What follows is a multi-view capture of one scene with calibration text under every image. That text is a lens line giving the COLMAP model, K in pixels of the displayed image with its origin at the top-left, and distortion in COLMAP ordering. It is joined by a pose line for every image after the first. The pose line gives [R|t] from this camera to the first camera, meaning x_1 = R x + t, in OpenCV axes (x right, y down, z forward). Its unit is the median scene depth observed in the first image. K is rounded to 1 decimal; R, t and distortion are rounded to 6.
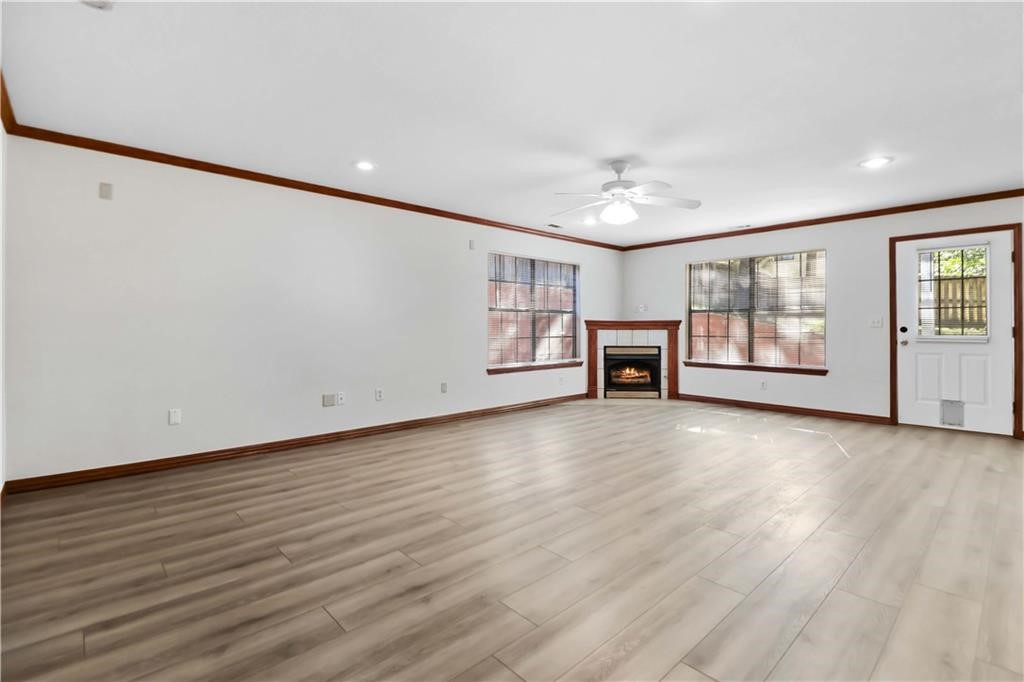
lens RADIAL K [[473.7, 0, 528.3], [0, 473.7, 329.8], [0, 0, 1]] dist [0.011192, -0.007601]
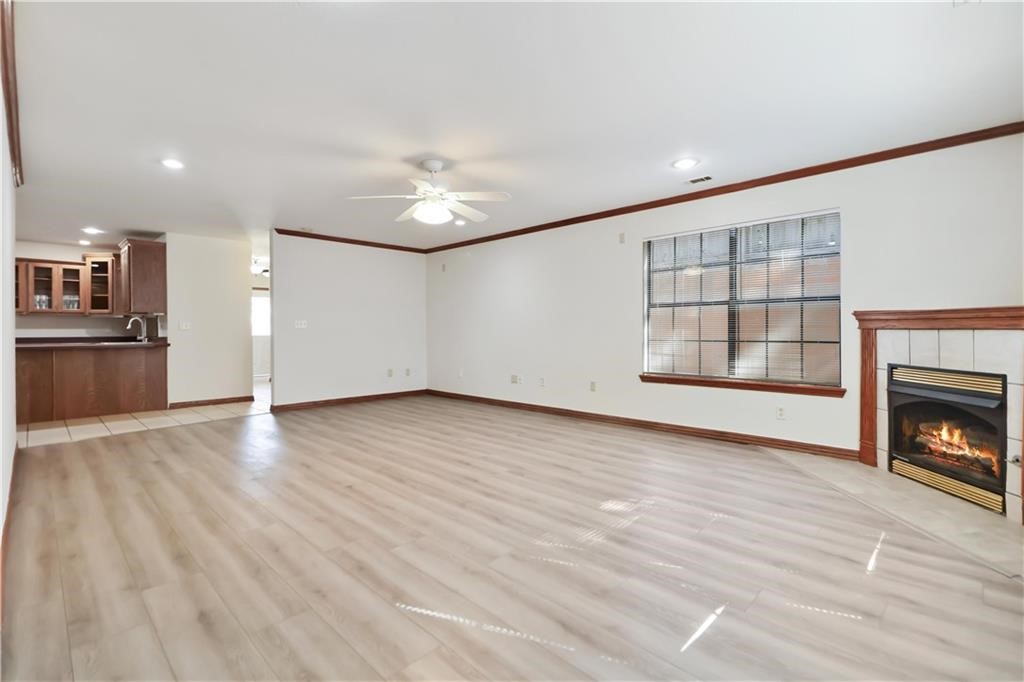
lens RADIAL K [[473.7, 0, 521.7], [0, 473.7, 333.8], [0, 0, 1]] dist [0.011192, -0.007601]
pose [[0.035365, 0.008855, -0.999335, 0.689317], [0.000575, 0.999960, 0.008881, -0.000779], [0.999374, -0.000888, 0.035358, 0.666927]]
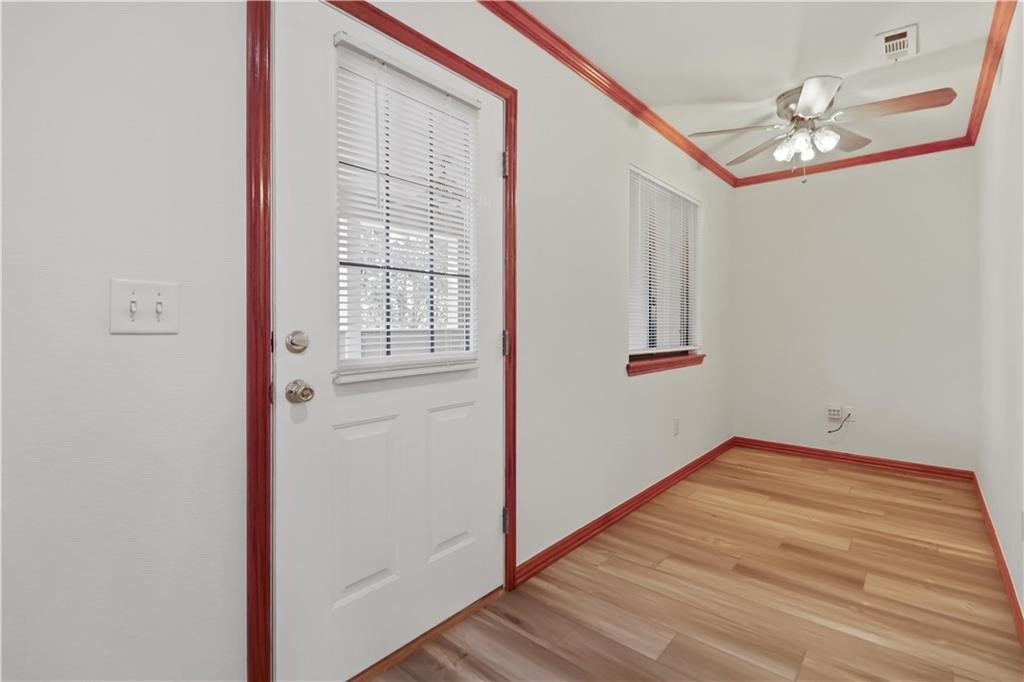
lens RADIAL K [[473.7, 0, 525.8], [0, 473.7, 329.1], [0, 0, 1]] dist [0.011192, -0.007601]
pose [[-0.127209, 0.000662, 0.991876, 0.417271], [0.002266, 0.999997, -0.000376, -0.004806], [-0.991873, 0.002199, -0.127210, 0.721374]]
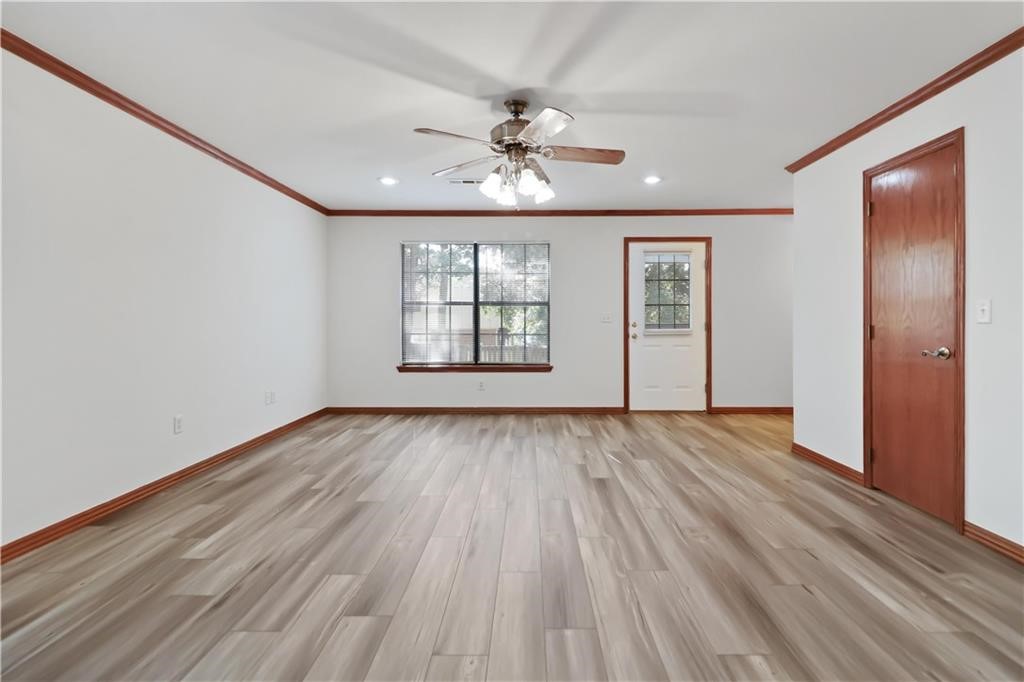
lens RADIAL K [[473.7, 0, 520.7], [0, 473.7, 322.2], [0, 0, 1]] dist [0.011192, -0.007601]
pose [[0.694925, 0.005098, 0.719065, -0.128649], [-0.000754, 0.999979, -0.006361, 0.001644], [-0.719082, 0.003879, 0.694914, 0.345756]]
